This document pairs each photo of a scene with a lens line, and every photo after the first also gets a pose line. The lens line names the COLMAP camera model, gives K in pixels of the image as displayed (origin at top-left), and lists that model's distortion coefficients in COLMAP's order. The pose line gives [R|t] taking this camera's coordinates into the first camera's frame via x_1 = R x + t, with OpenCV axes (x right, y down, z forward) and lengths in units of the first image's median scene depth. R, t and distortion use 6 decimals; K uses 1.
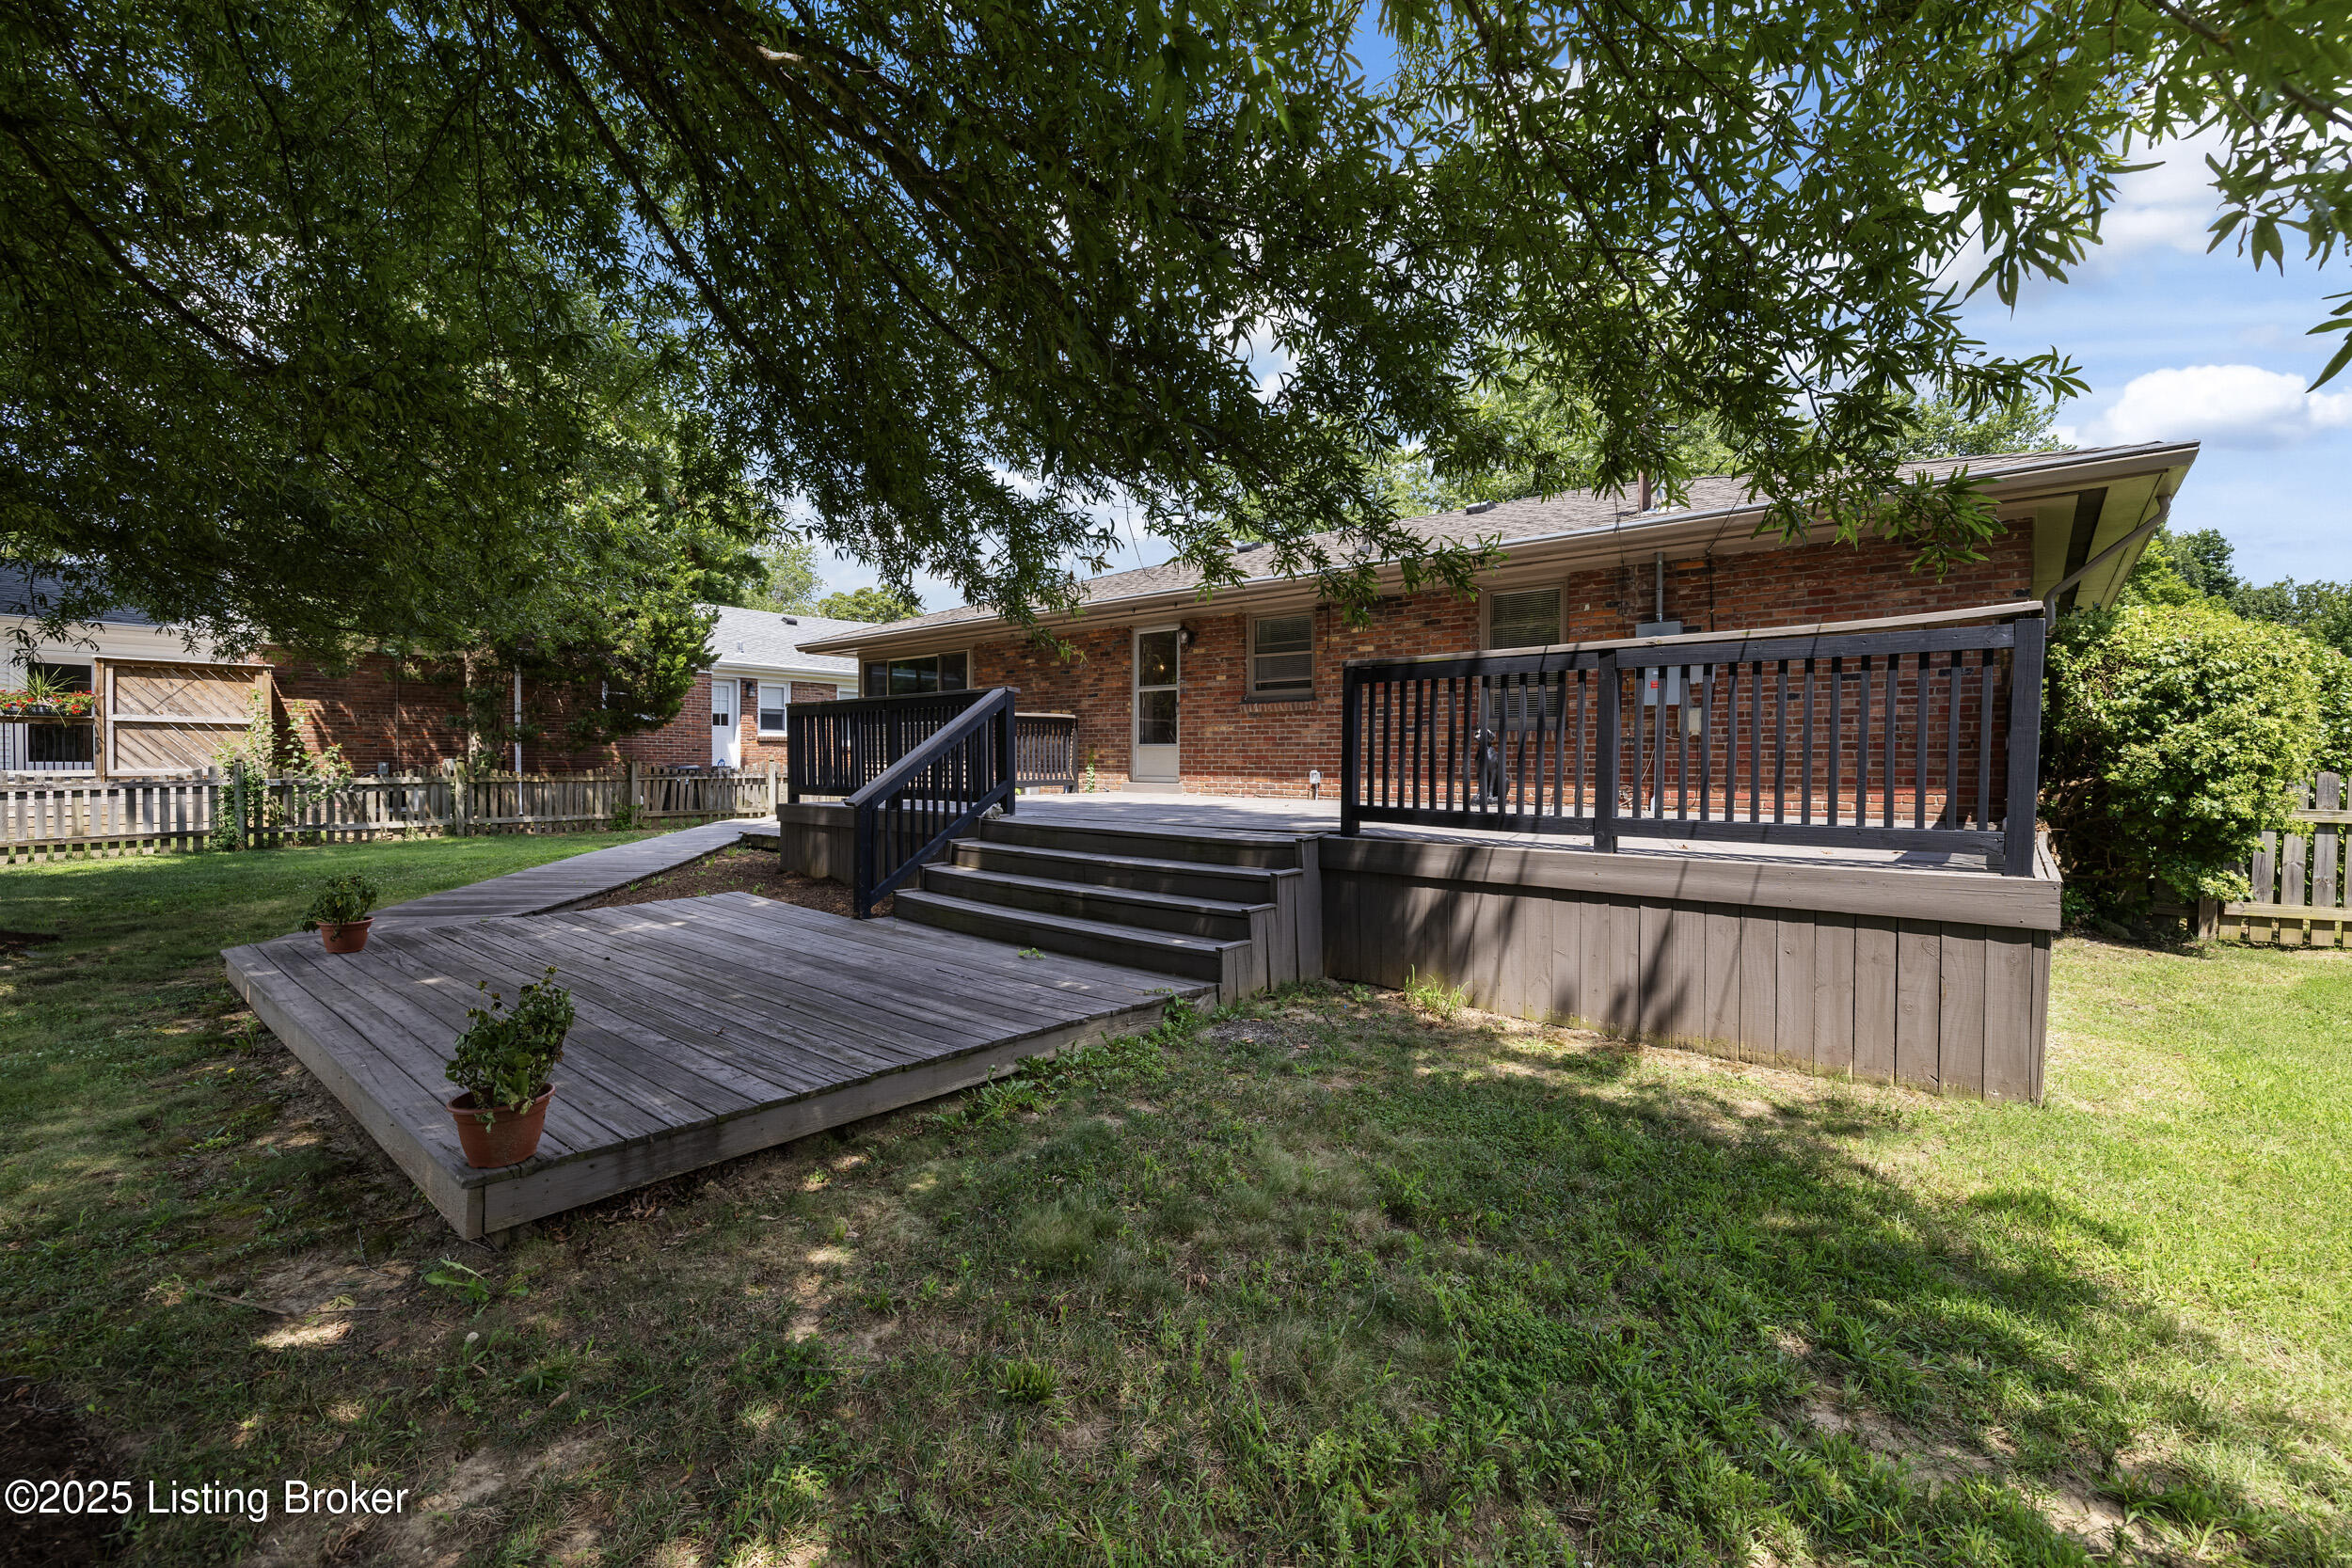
lens RADIAL K [[979.4, 0, 1181.4], [0, 979.4, 777.0], [0, 0, 1]] dist [-0.002114, -0.000289]
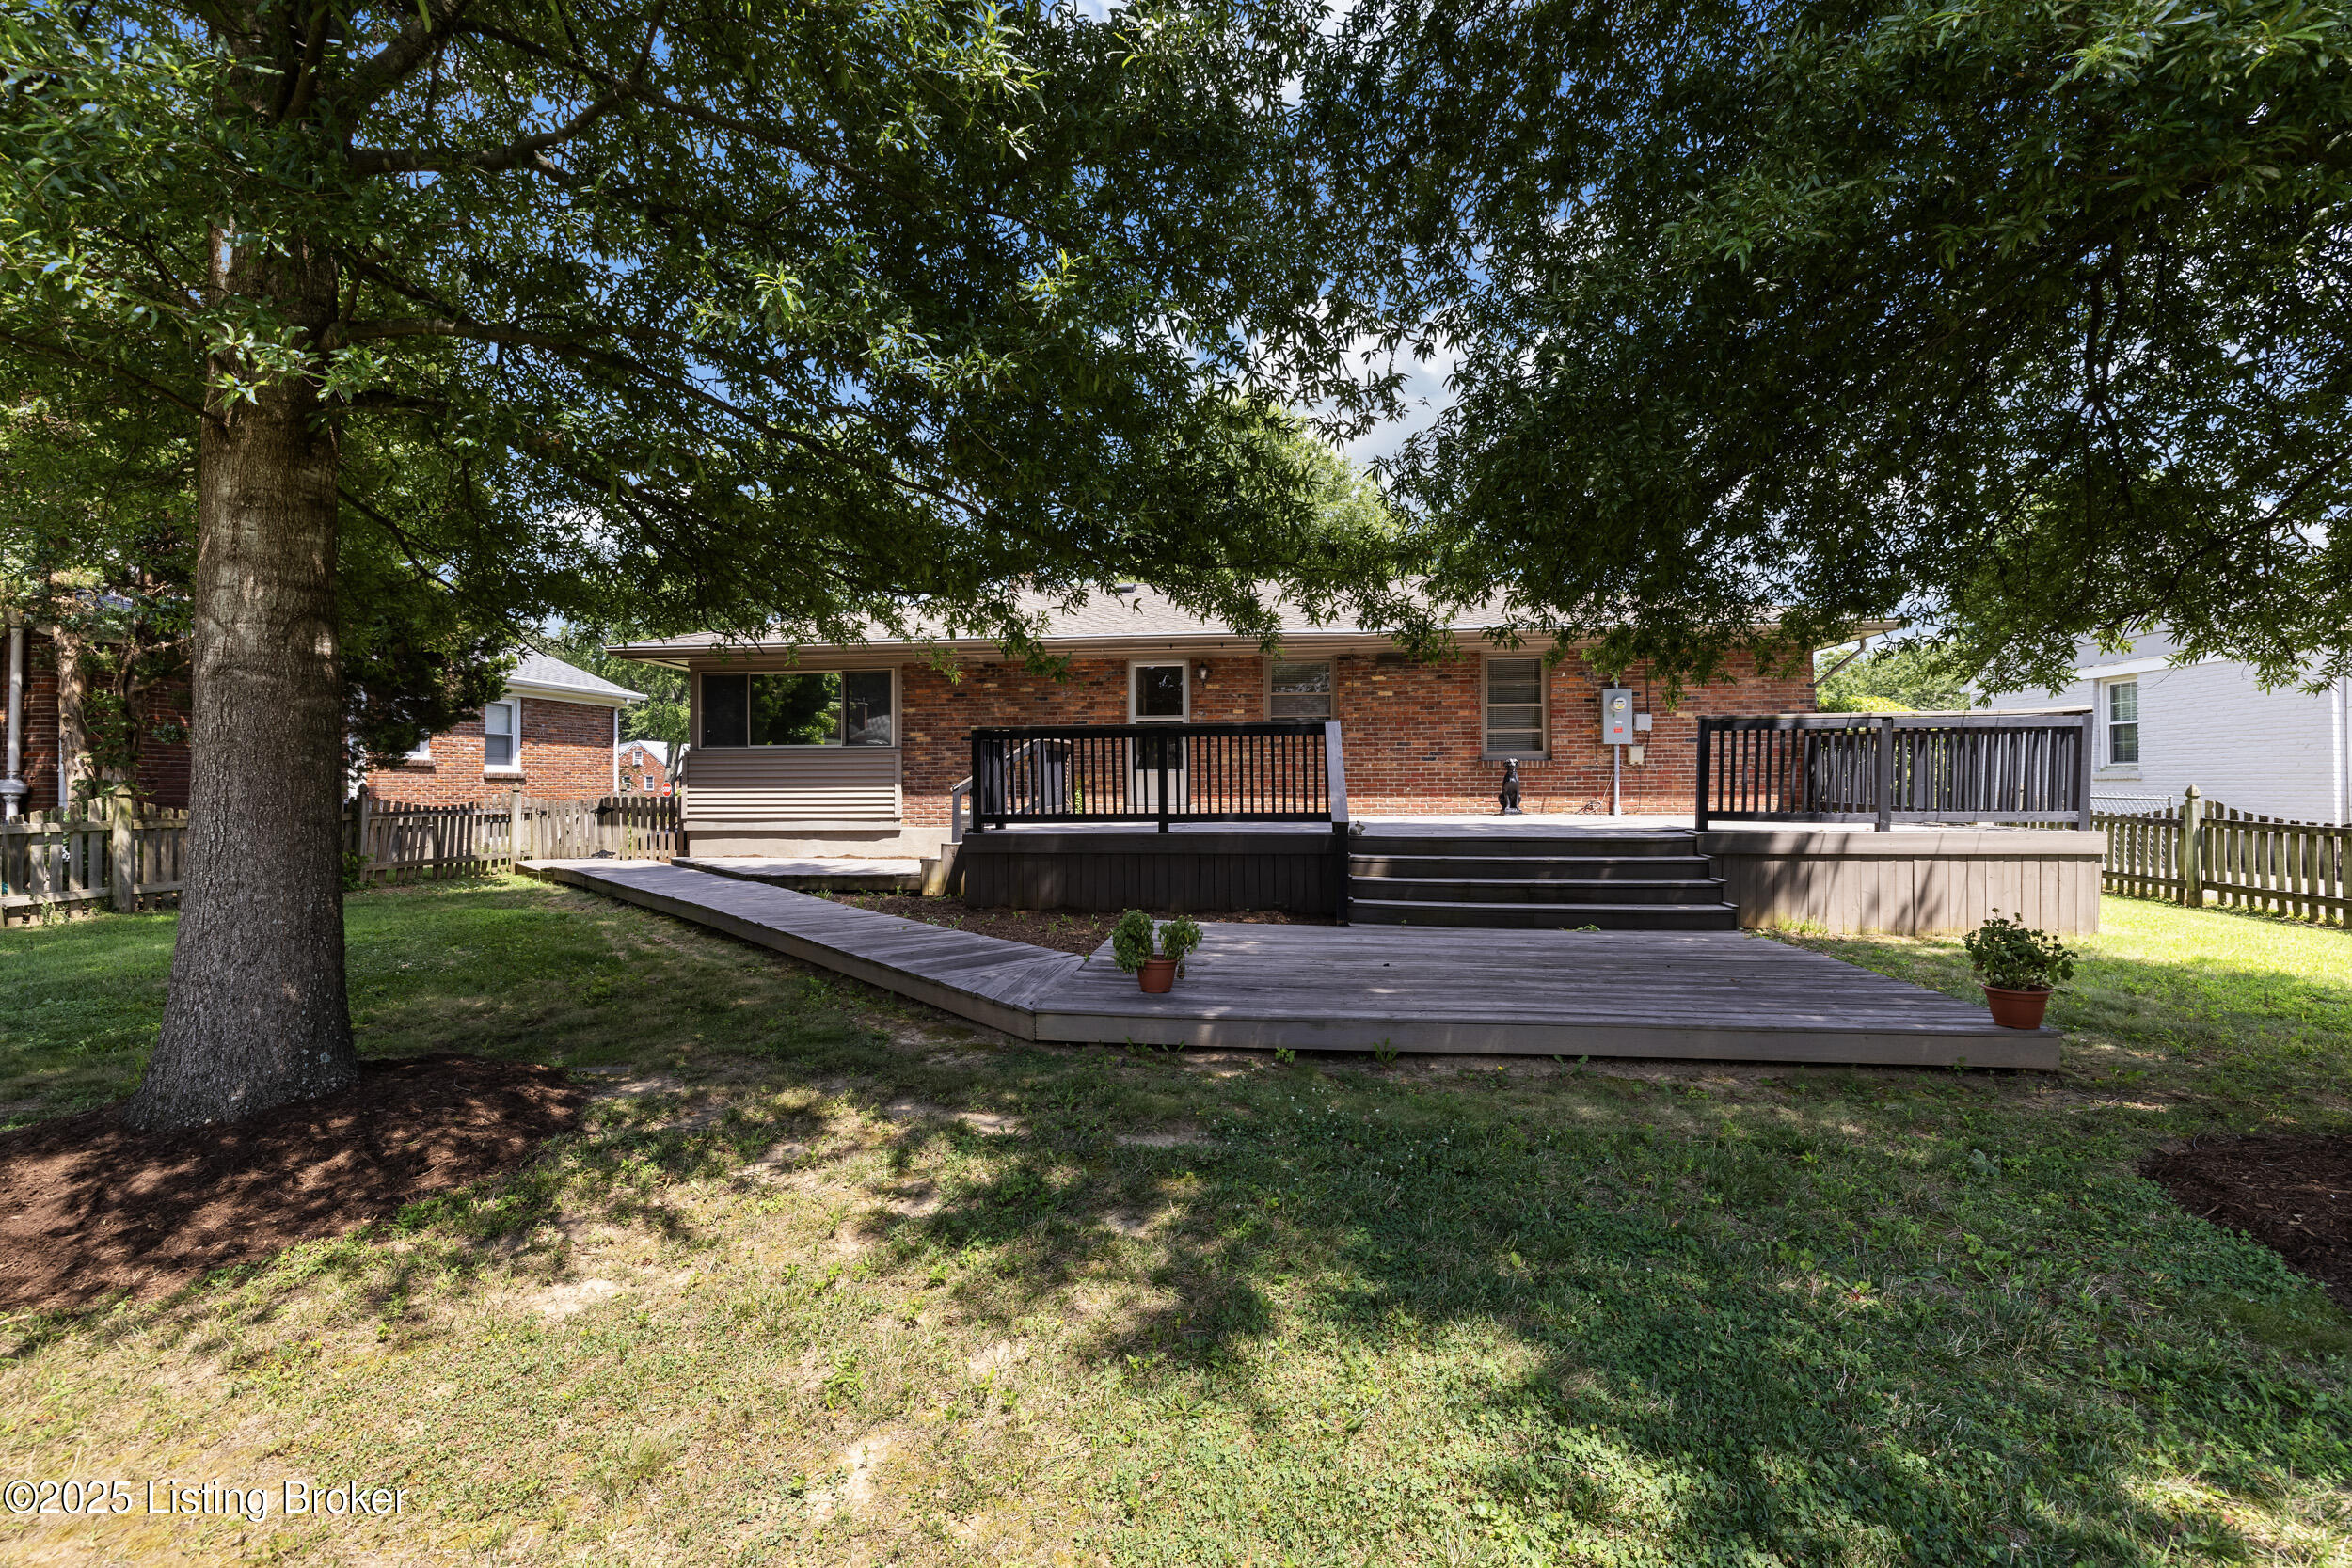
lens RADIAL K [[979.4, 0, 1177.7], [0, 979.4, 793.6], [0, 0, 1]] dist [-0.002114, -0.000289]
pose [[0.830333, -0.013685, 0.557100, -0.619830], [0.018236, 0.999830, -0.002619, -0.004295], [-0.556970, 0.012333, 0.830441, 0.091710]]
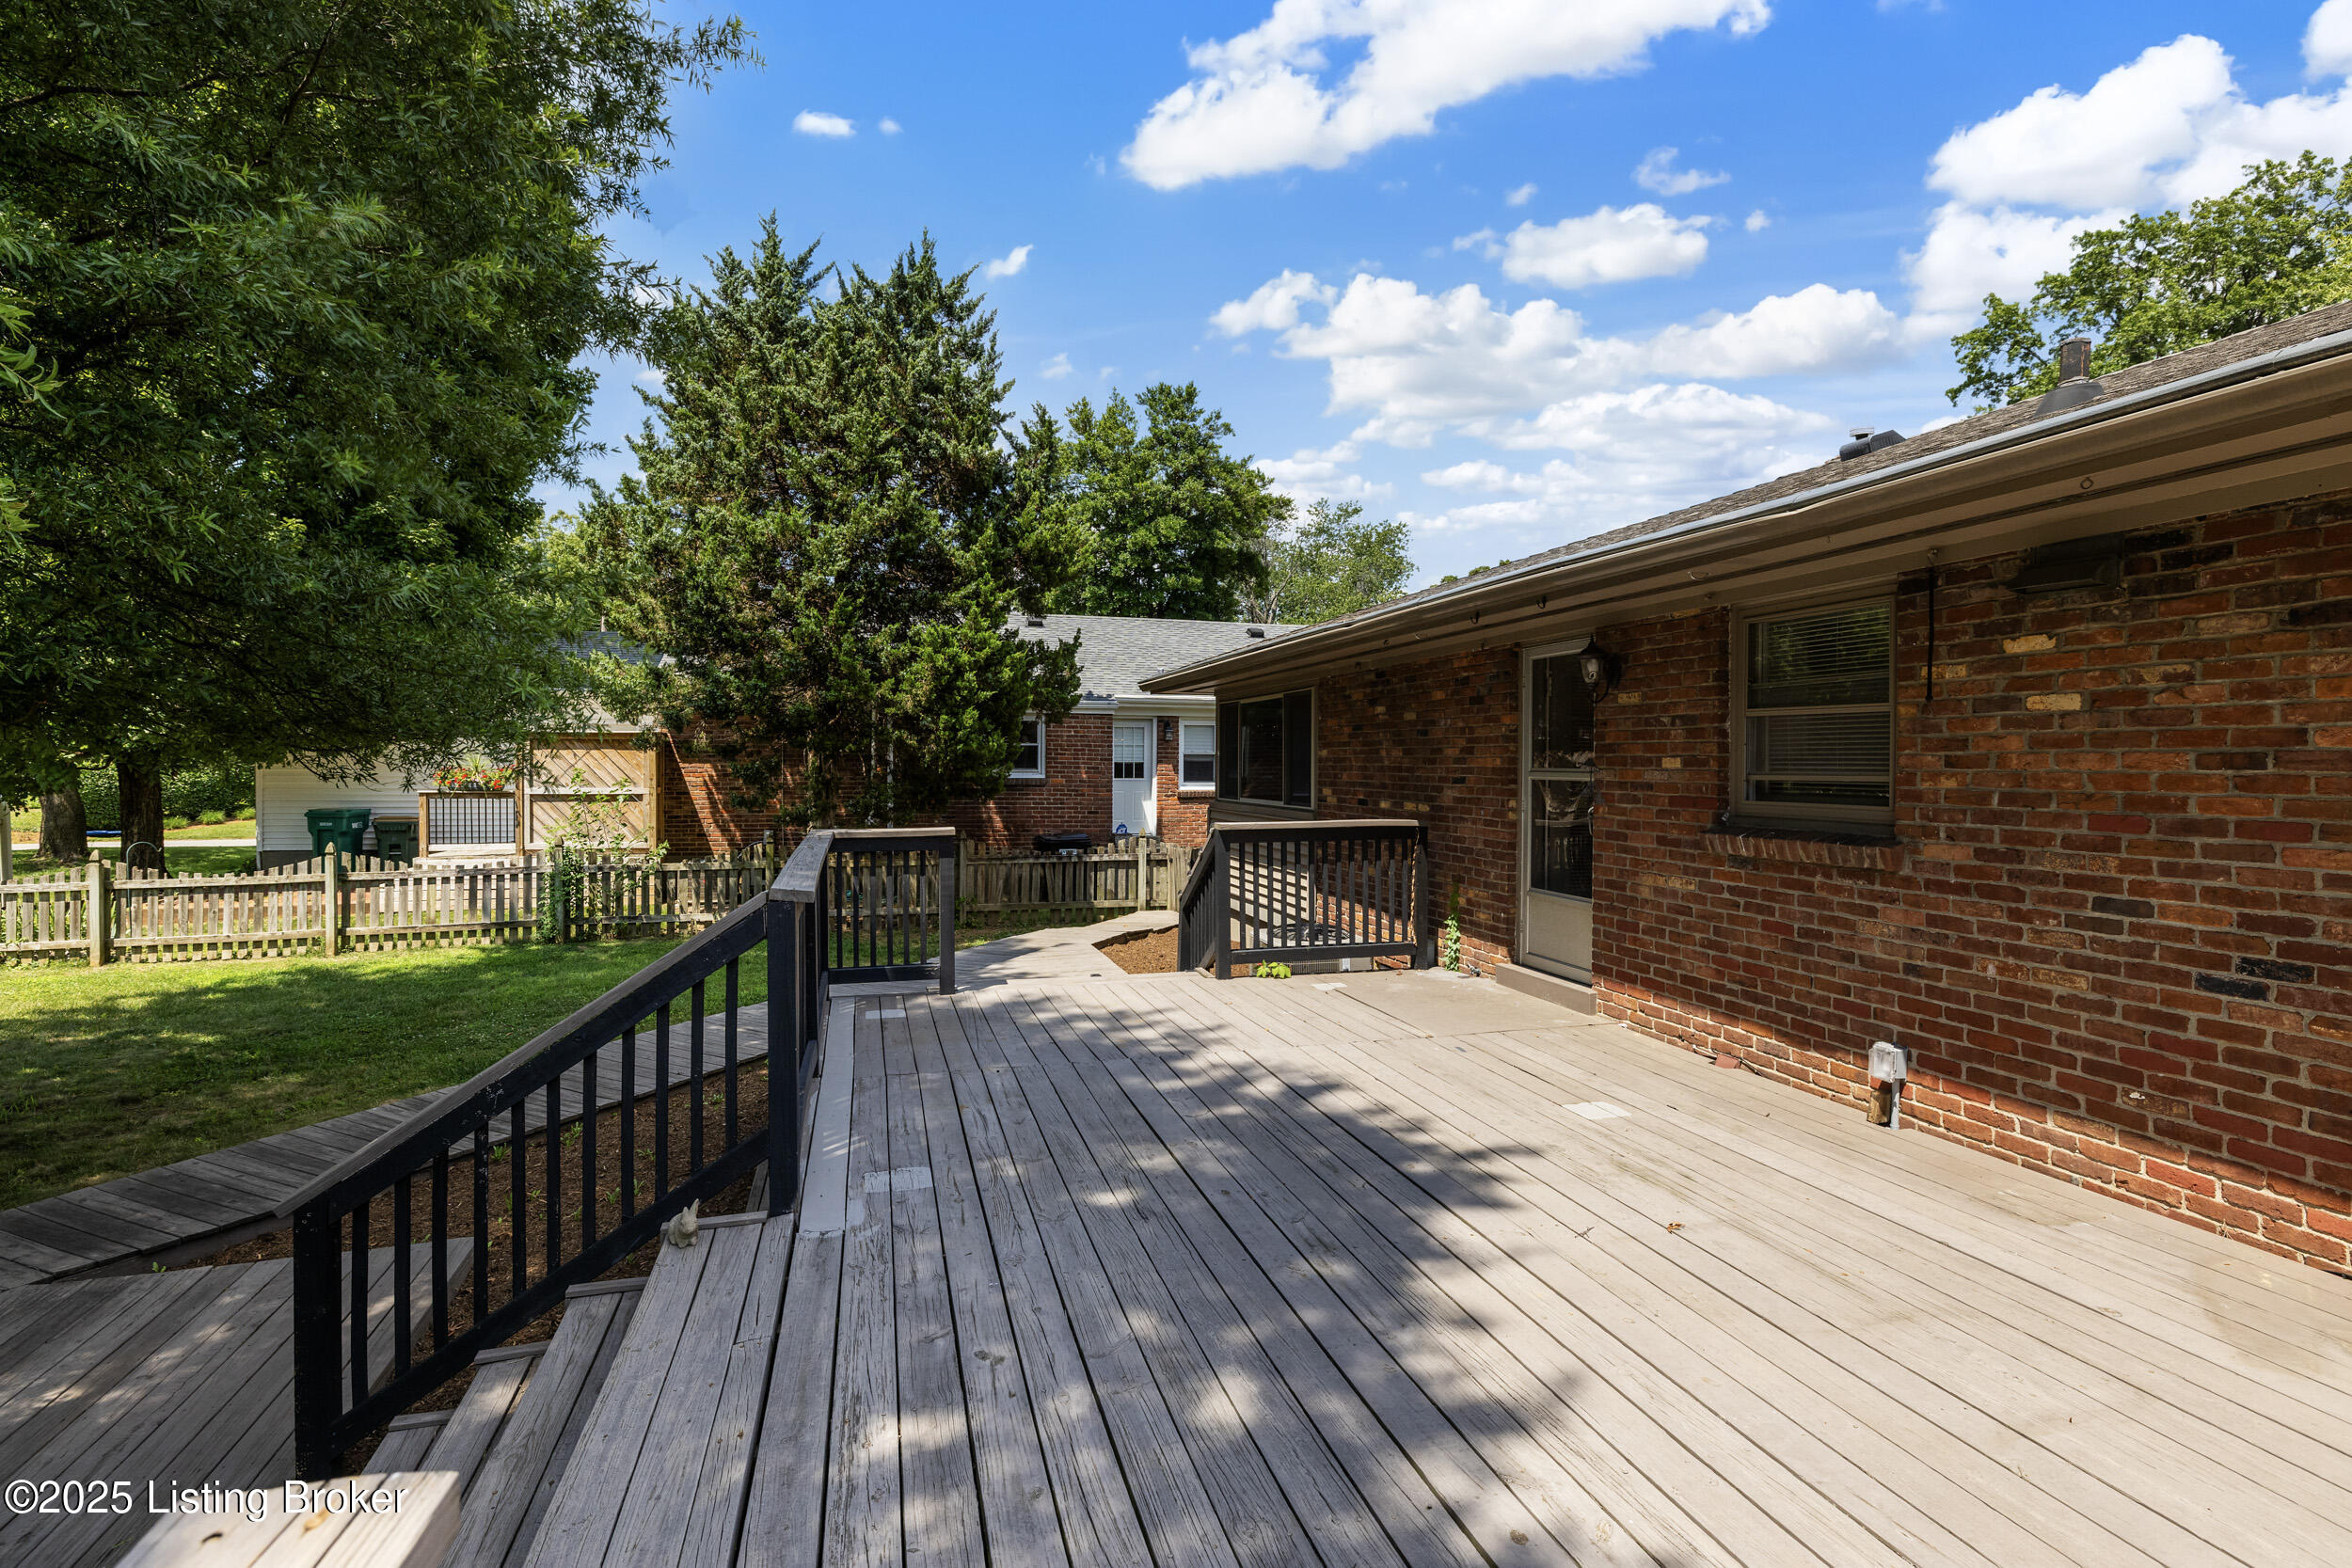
lens RADIAL K [[1171.3, 0, 1163.4], [0, 1171.3, 769.1], [0, 0, 1]] dist [-0.002149, -0.000031]
pose [[0.818389, 0.002128, -0.574661, 0.143394], [-0.009834, 0.999899, -0.010302, -0.086674], [0.574581, 0.014082, 0.818326, 0.436205]]
